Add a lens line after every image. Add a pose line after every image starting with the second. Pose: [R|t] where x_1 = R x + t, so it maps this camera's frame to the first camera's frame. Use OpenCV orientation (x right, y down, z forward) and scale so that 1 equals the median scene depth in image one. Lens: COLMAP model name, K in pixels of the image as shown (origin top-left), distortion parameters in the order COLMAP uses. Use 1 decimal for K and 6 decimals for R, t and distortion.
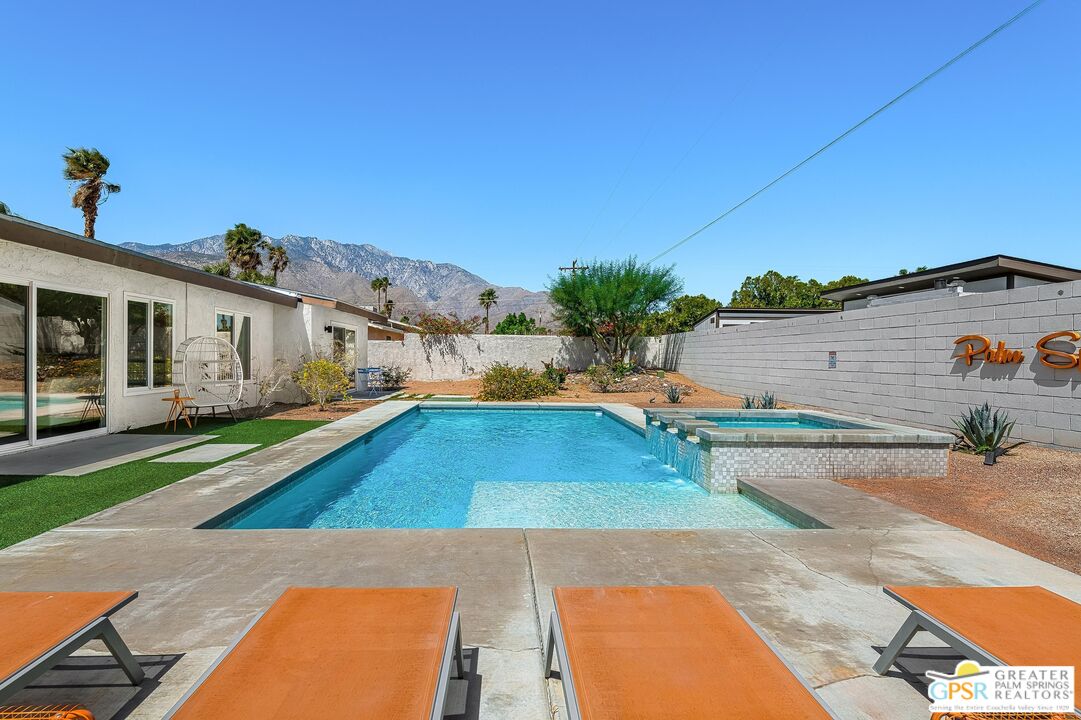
lens RADIAL K [[525.4, 0, 531.3], [0, 525.4, 360.7], [0, 0, 1]] dist [0.017931, -0.000622]
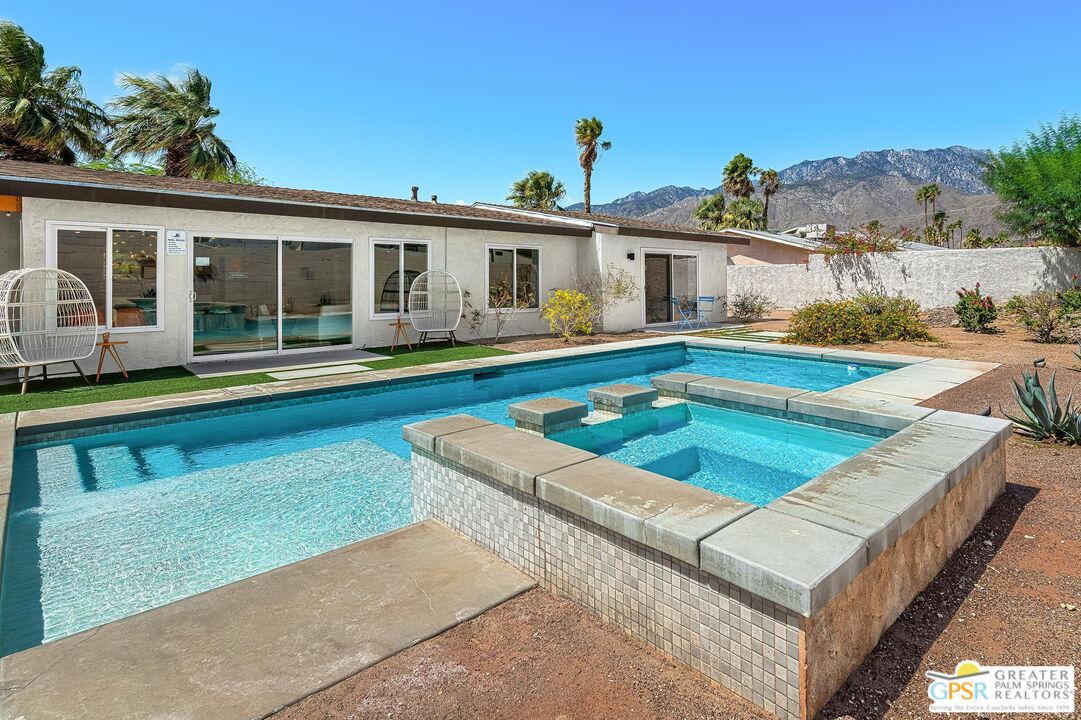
lens RADIAL K [[574.7, 0, 632.8], [0, 574.7, 278.2], [0, 0, 1]] dist [0.018408, -0.002399]
pose [[0.684994, -0.016611, -0.728359, 0.549983], [0.006886, 0.999843, -0.016326, -0.005163], [0.728516, 0.006168, 0.685001, 0.427459]]
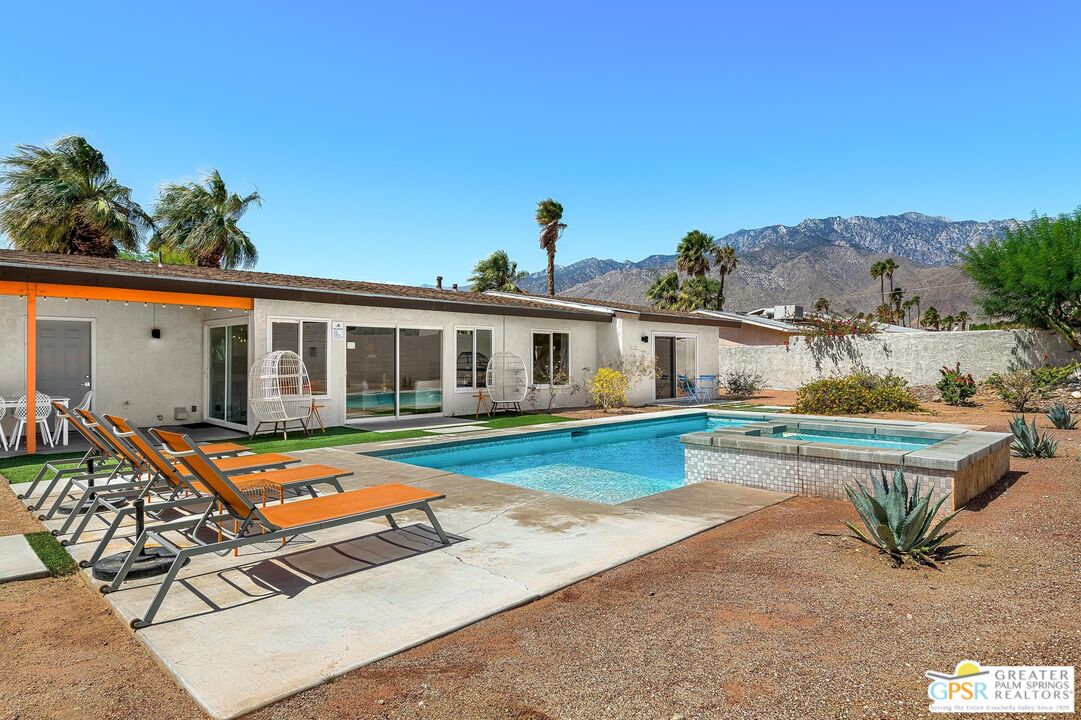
lens RADIAL K [[632.7, 0, 540.5], [0, 632.7, 360.0], [0, 0, 1]] dist [0.039287, -0.029352]
pose [[0.674224, -0.018132, -0.738304, 0.624416], [0.008476, 0.999823, -0.016814, 0.003372], [0.738478, 0.005079, 0.674258, -0.041807]]
